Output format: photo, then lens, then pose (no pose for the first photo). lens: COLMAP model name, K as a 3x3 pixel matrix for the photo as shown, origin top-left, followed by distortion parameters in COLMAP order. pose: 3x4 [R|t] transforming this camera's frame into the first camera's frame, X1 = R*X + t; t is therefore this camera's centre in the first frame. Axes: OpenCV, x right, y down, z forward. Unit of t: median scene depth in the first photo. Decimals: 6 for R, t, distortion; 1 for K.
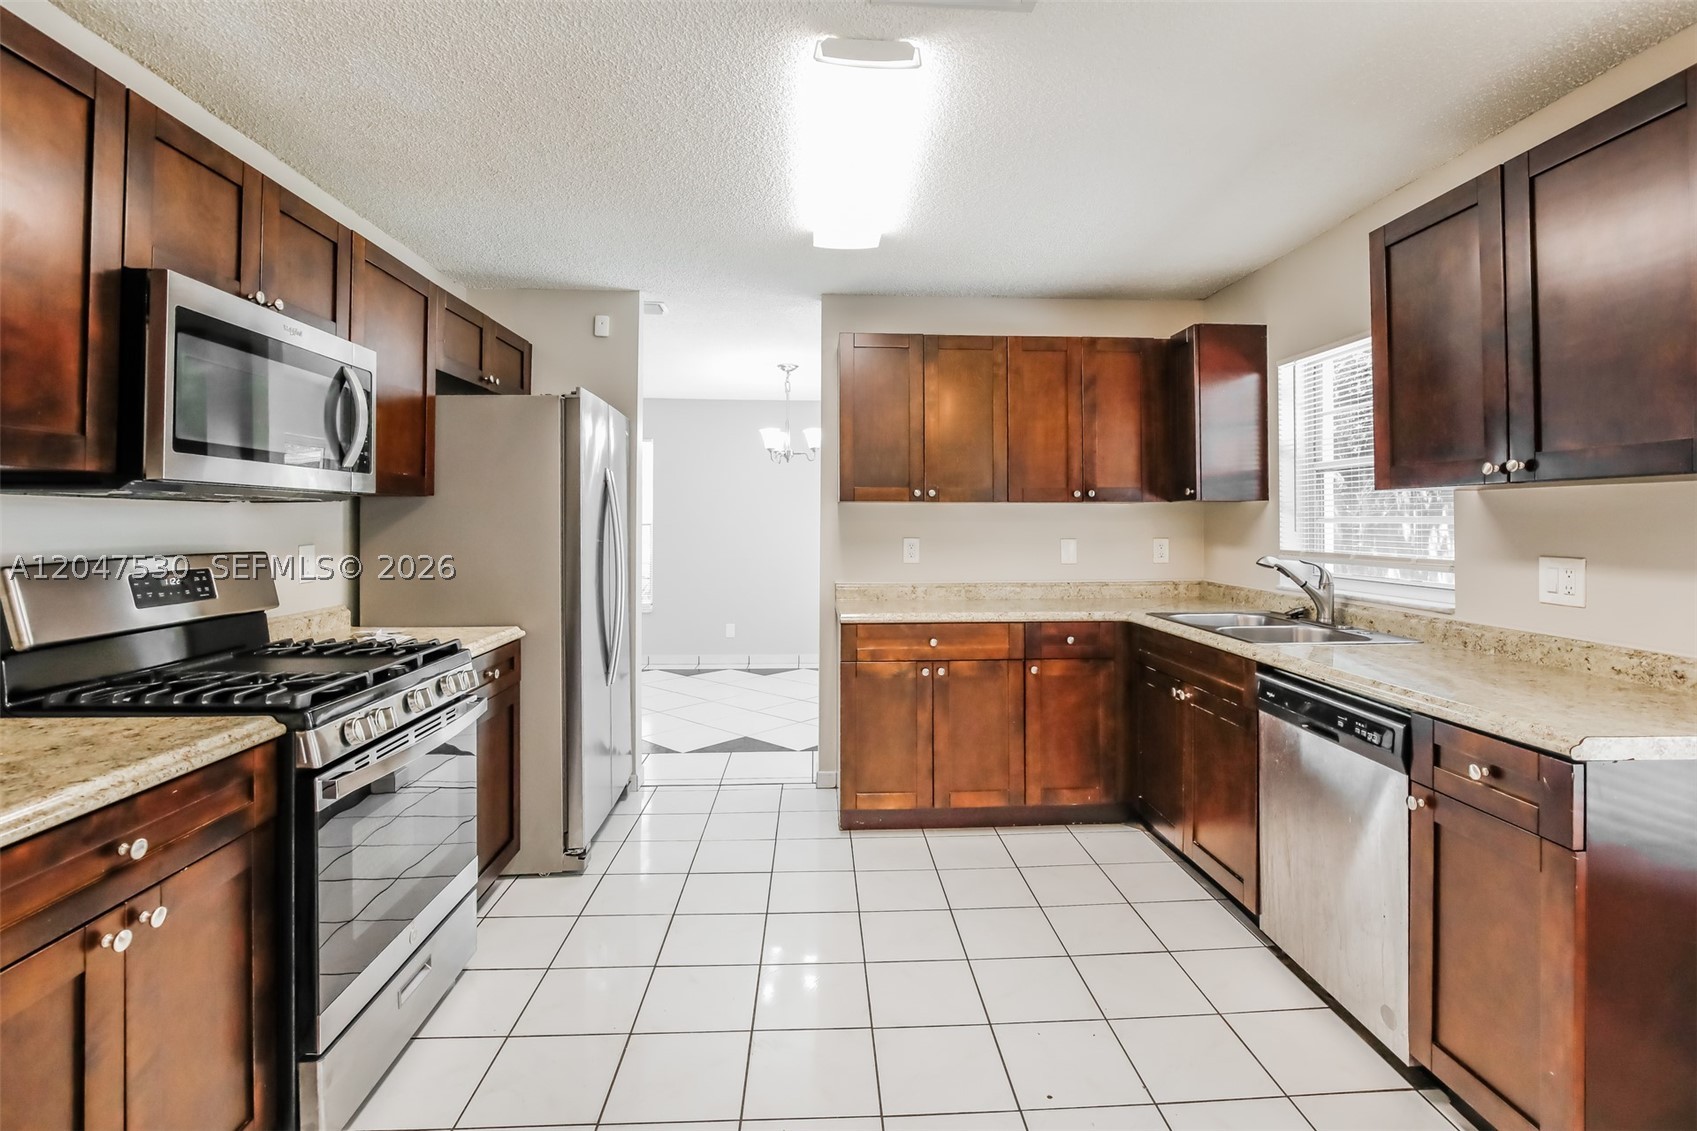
lens RADIAL K [[800.7, 0, 857.8], [0, 800.7, 513.0], [0, 0, 1]] dist [-0.018303, -0.000045]
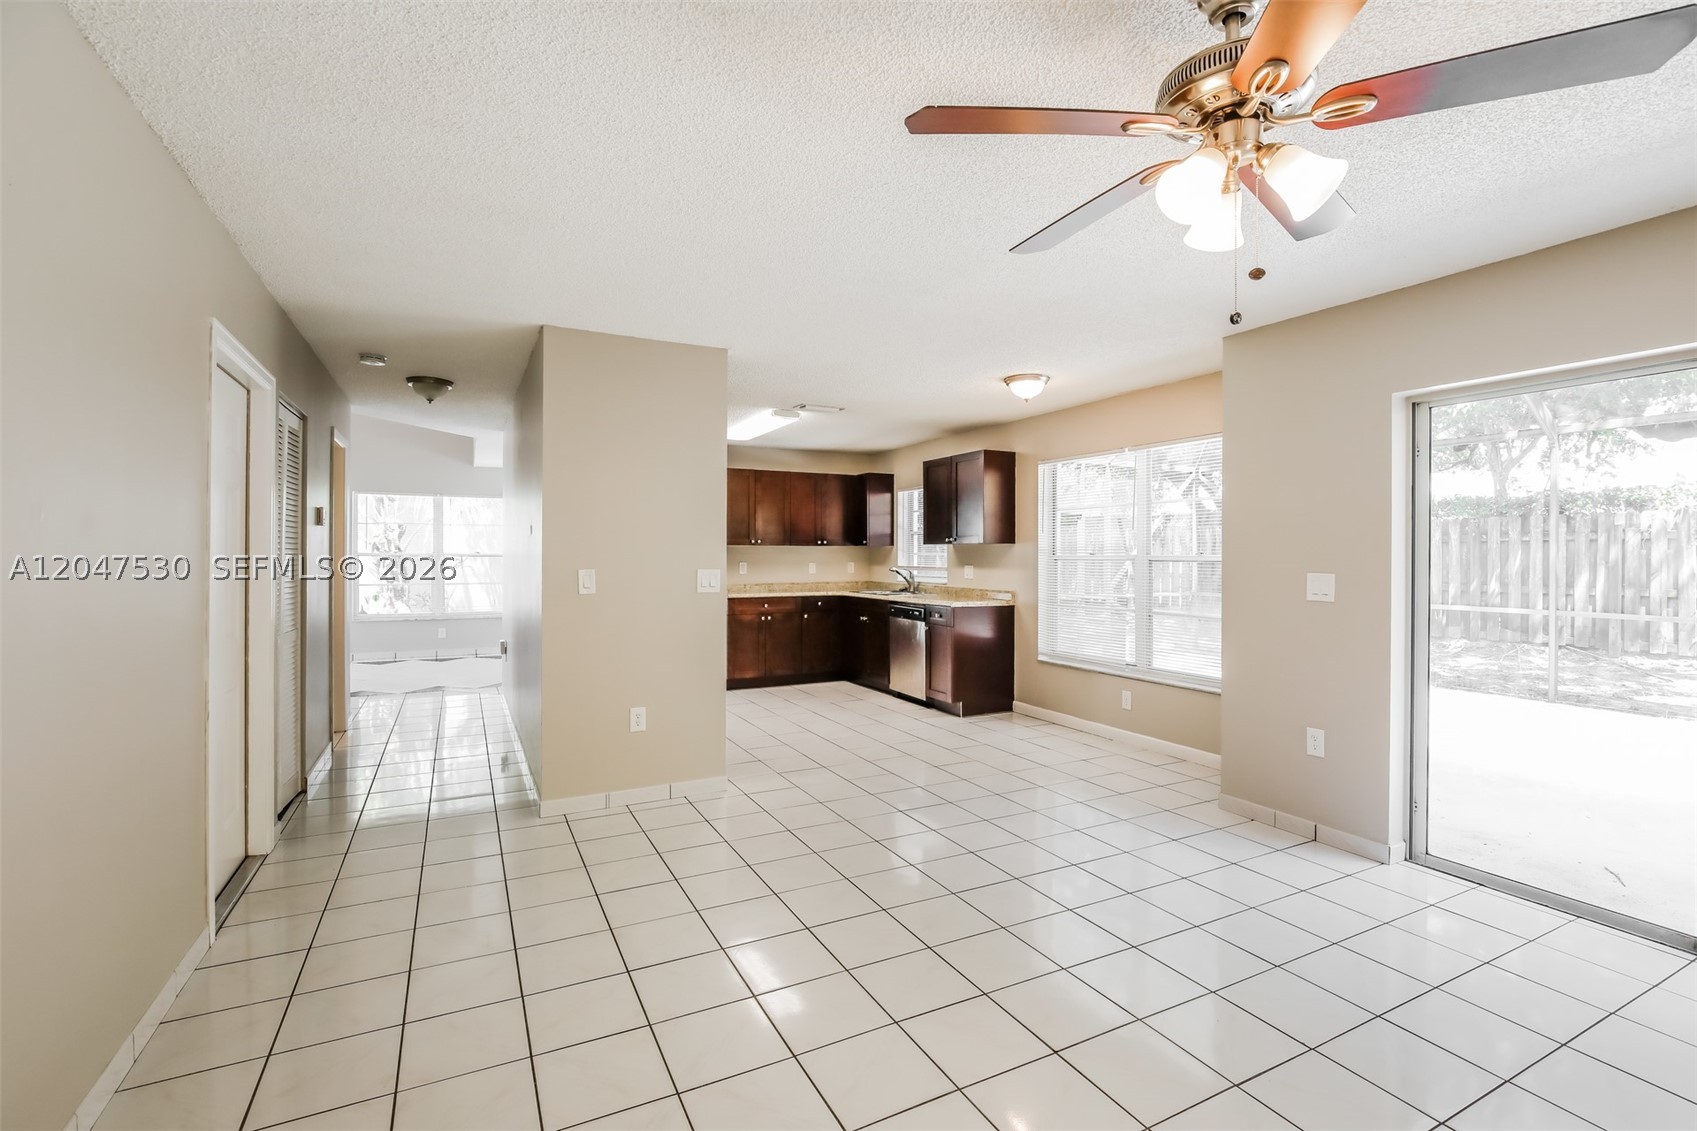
lens RADIAL K [[774.6, 0, 853.7], [0, 774.6, 547.2], [0, 0, 1]] dist [-0.013039, -0.000039]
pose [[0.914491, 0.003645, 0.404589, -0.590107], [-0.005906, 0.999973, 0.004340, -0.022019], [-0.404562, -0.006358, 0.914488, -1.185840]]
